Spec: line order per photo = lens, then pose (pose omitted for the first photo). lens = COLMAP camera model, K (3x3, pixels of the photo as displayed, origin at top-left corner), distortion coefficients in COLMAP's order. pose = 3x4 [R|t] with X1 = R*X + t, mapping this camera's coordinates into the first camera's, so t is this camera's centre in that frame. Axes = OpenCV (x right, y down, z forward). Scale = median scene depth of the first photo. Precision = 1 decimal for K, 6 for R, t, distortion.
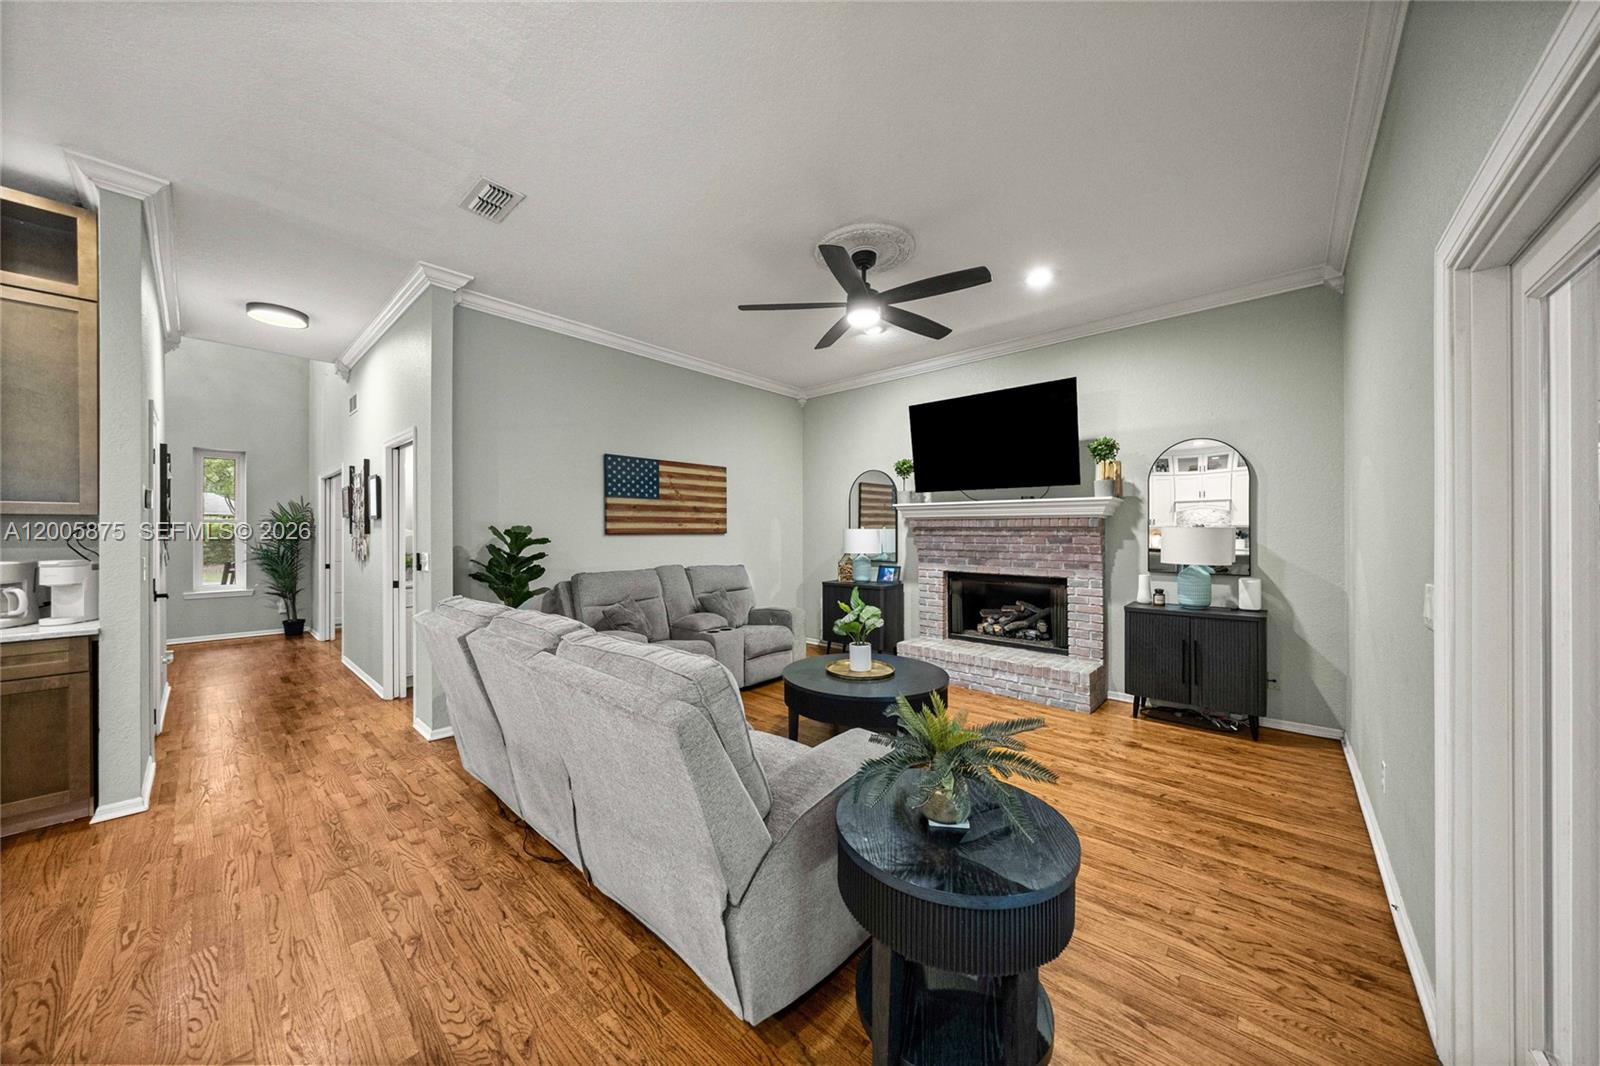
lens RADIAL K [[536.2, 0, 800.0], [0, 536.2, 533.0], [0, 0, 1]] dist [0.006664, 0.000146]
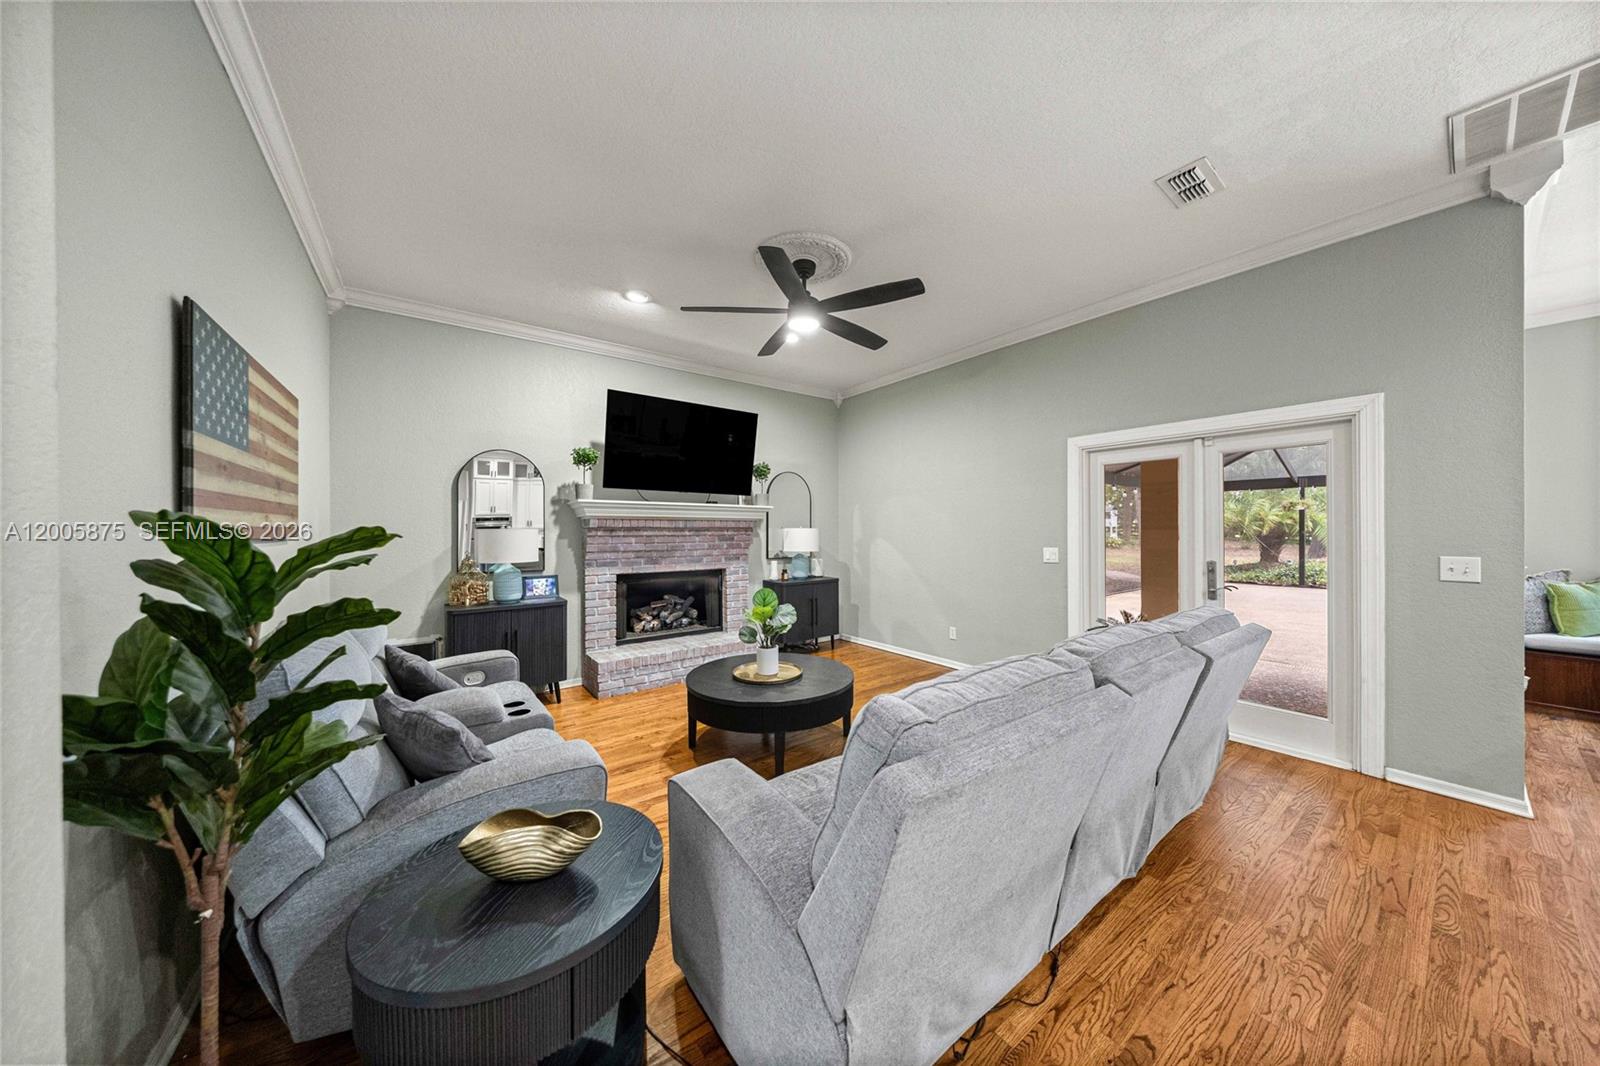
lens RADIAL K [[500.0, 0, 805.7], [0, 500.0, 530.4], [0, 0, 1]] dist [0.009764, 0.000063]
pose [[0.195823, -0.002533, 0.980636, -0.587567], [0.005418, 0.999984, 0.001502, -0.005548], [-0.980624, 0.005019, 0.195833, 0.572210]]
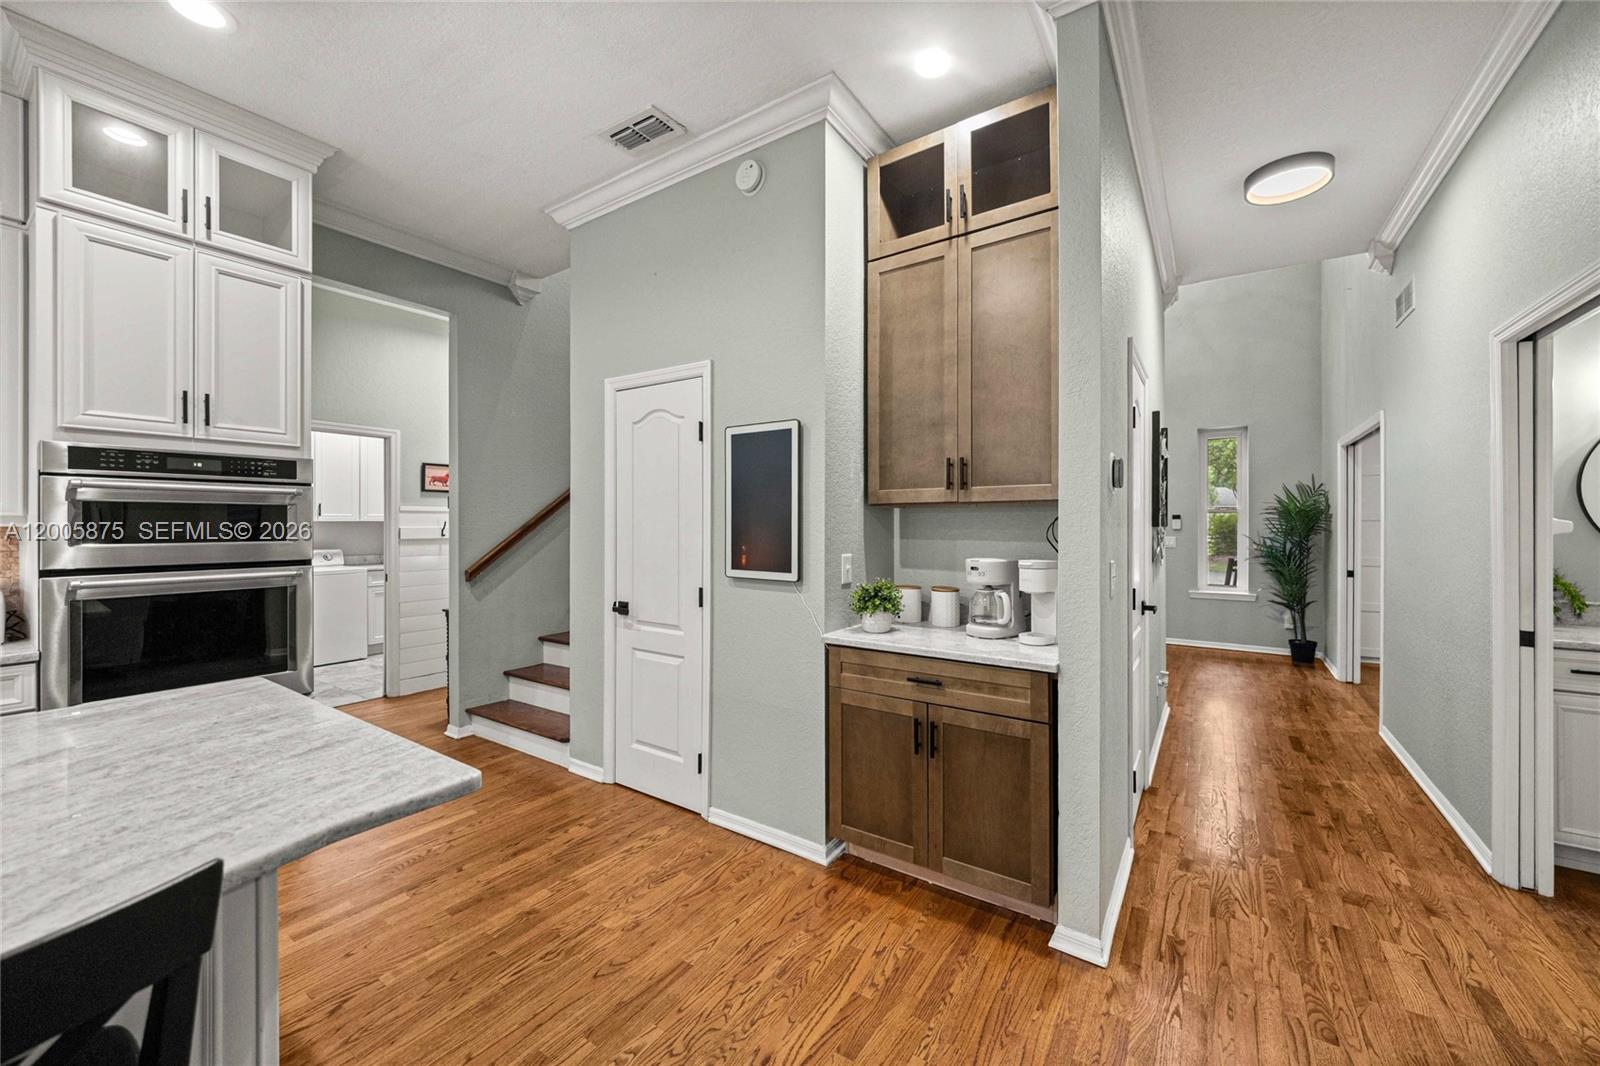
lens RADIAL K [[599.7, 0, 795.6], [0, 599.7, 523.3], [0, 0, 1]] dist [-0.009080, 0.000085]
pose [[0.120486, -0.000798, -0.992715, -0.282502], [-0.001727, 0.999998, -0.001014, -0.000174], [0.992714, 0.001837, 0.120485, 0.280891]]
